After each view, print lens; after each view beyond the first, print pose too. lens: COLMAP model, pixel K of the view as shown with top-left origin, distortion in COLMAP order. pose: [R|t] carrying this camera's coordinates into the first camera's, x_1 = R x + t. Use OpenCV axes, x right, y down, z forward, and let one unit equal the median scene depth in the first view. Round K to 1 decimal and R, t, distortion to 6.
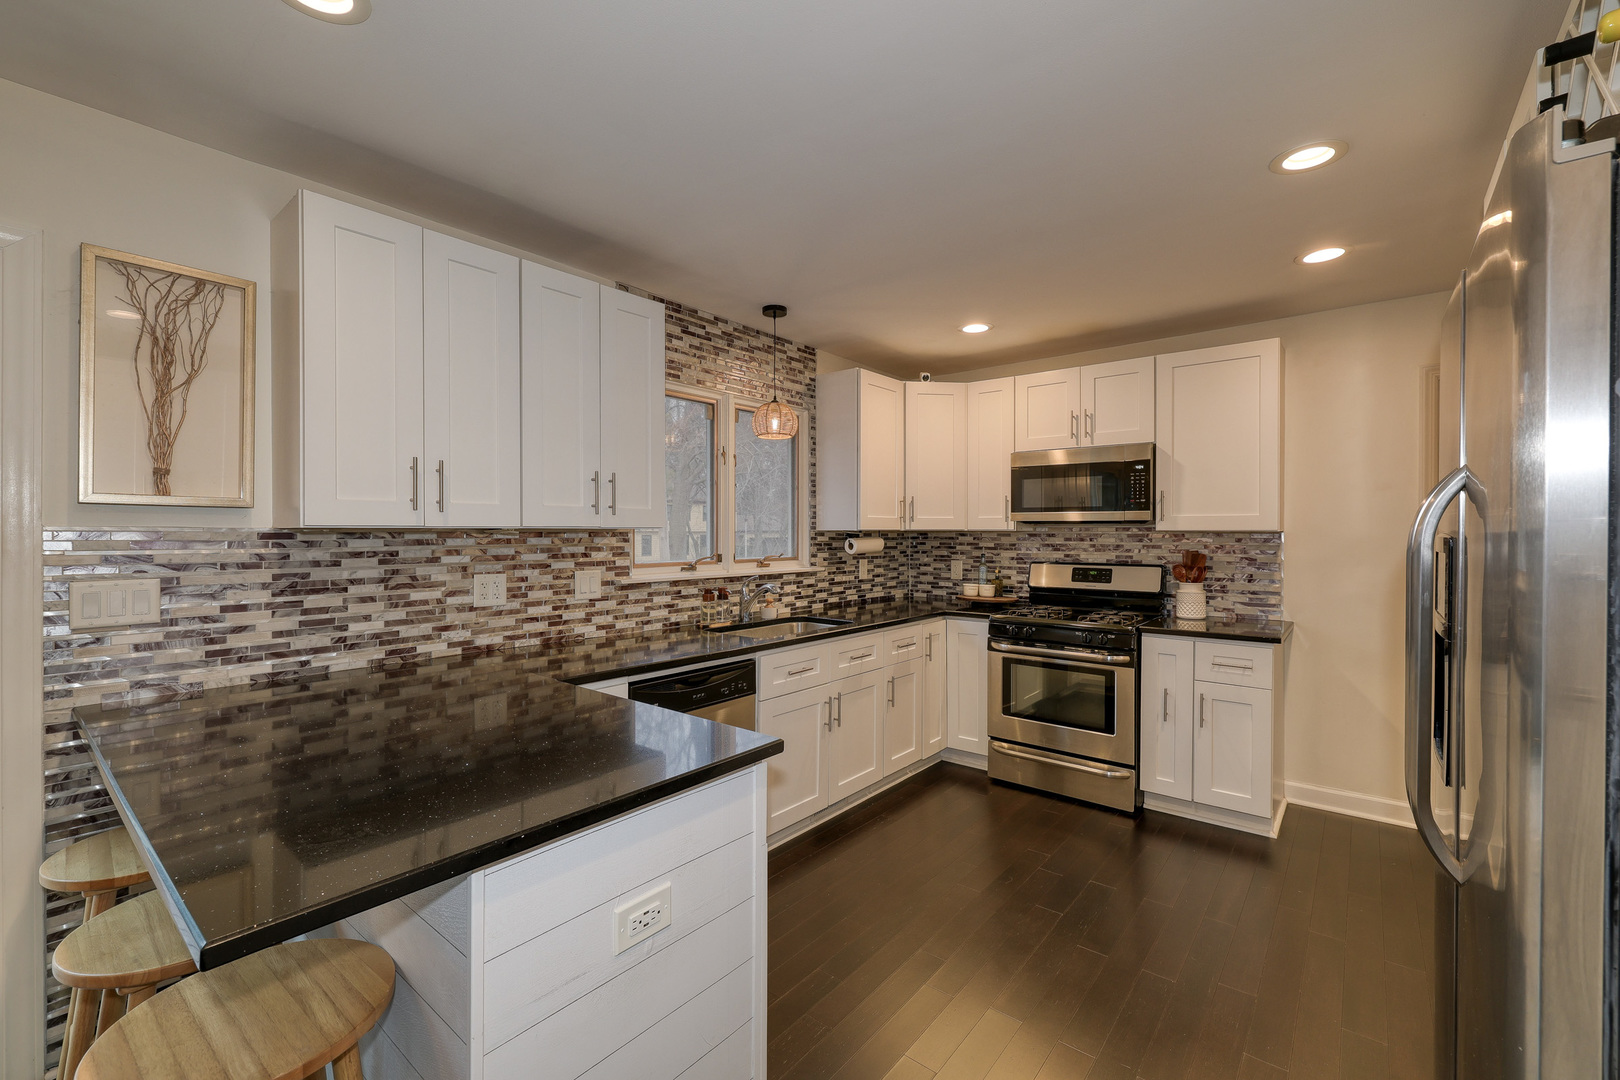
lens RADIAL K [[675.0, 0, 806.0], [0, 675.0, 532.5], [0, 0, 1]] dist [0.001819, -0.000161]
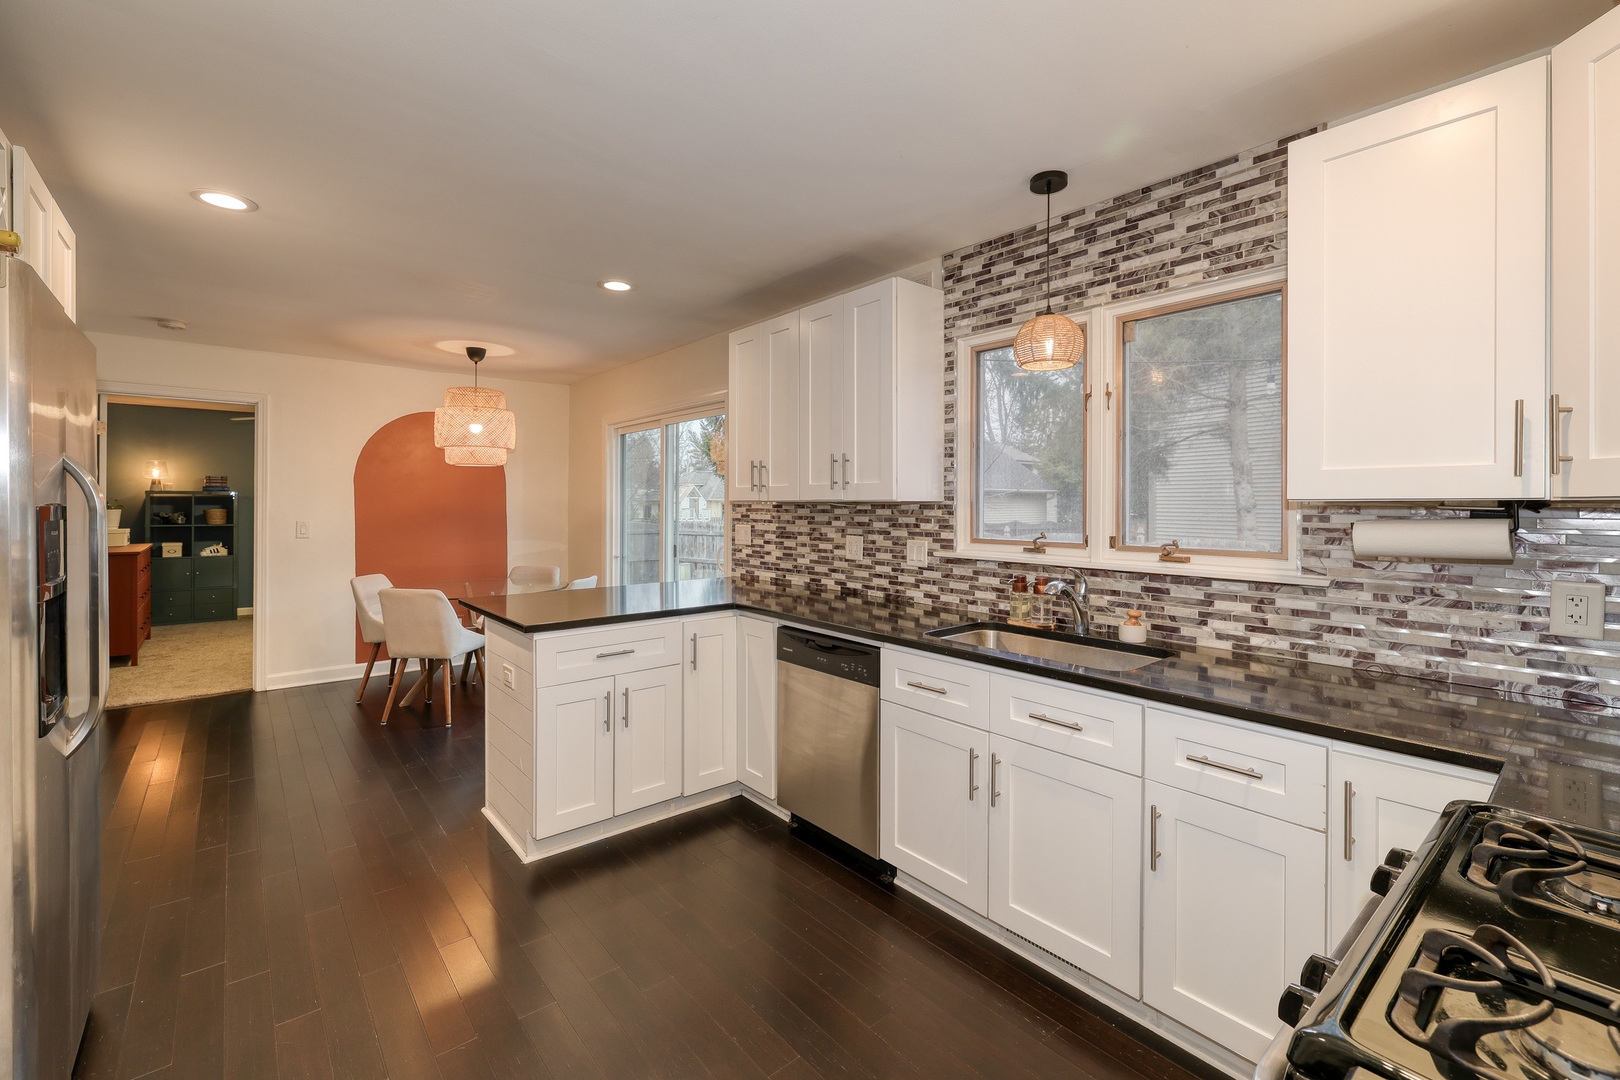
lens RADIAL K [[693.3, 0, 801.7], [0, 693.3, 502.4], [0, 0, 1]] dist [0.001846, 0.000314]
pose [[-0.184732, -0.006189, -0.982769, 1.040181], [-0.004808, 0.999974, -0.005394, 0.003813], [0.982777, 0.003728, -0.184757, 1.327226]]
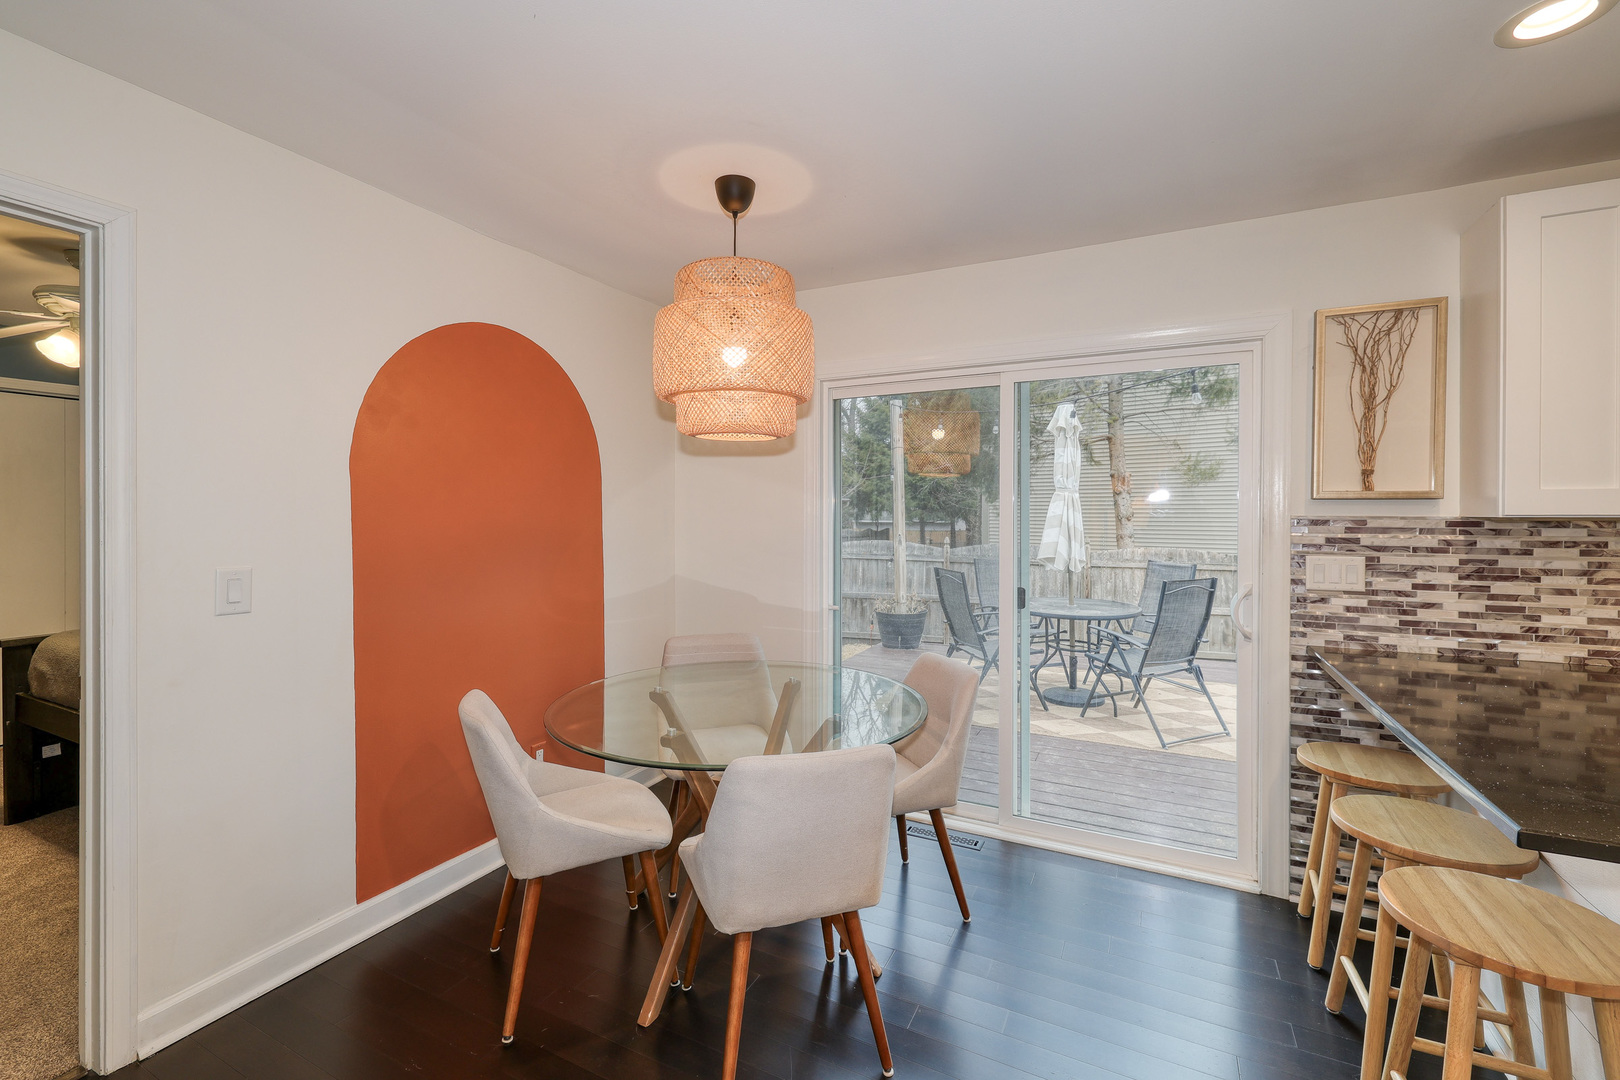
lens RADIAL K [[694.1, 0, 793.5], [0, 694.1, 519.2], [0, 0, 1]] dist [0.000126, -0.000241]
pose [[0.229640, 0.006592, -0.973253, 0.049572], [-0.002943, 0.999977, 0.006079, -0.005816], [0.973271, 0.001468, 0.229654, -0.281243]]
